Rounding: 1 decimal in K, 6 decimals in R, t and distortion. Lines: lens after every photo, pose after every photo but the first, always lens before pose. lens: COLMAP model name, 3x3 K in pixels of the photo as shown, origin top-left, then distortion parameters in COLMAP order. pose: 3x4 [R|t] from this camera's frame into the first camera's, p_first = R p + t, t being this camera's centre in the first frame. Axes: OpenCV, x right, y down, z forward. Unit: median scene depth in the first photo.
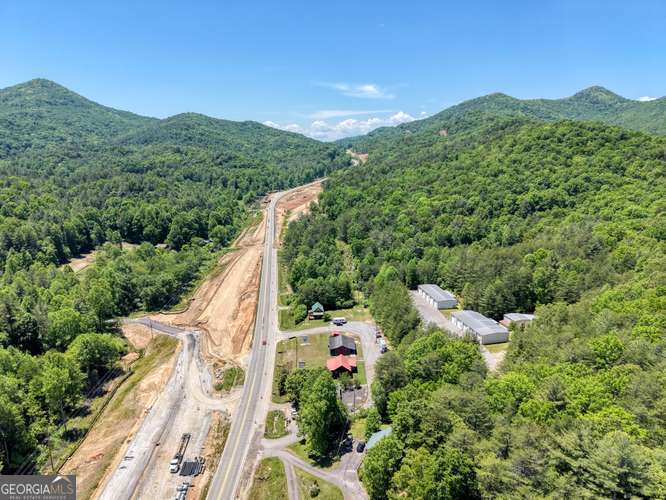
lens RADIAL K [[446.9, 0, 332.3], [0, 446.9, 249.8], [0, 0, 1]] dist [0.016042, -0.012882]
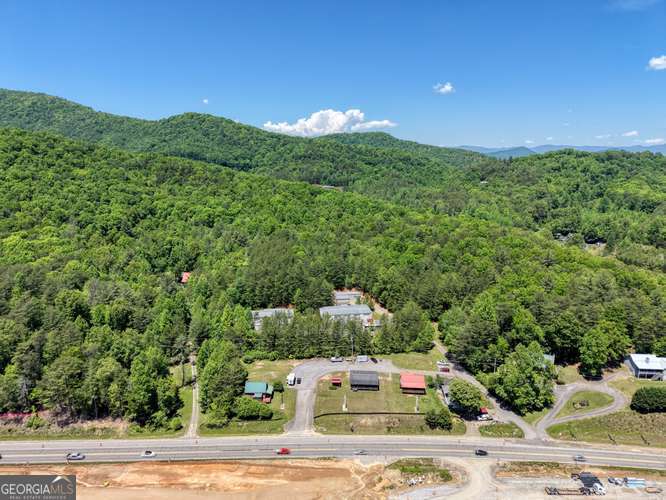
lens RADIAL K [[446.9, 0, 334.9], [0, 446.9, 248.9], [0, 0, 1]] dist [0.016042, -0.012882]
pose [[0.072066, -0.207132, 0.975655, -1.077713], [0.226031, 0.956141, 0.186293, -0.303198], [-0.971451, 0.207103, 0.115723, 1.145280]]
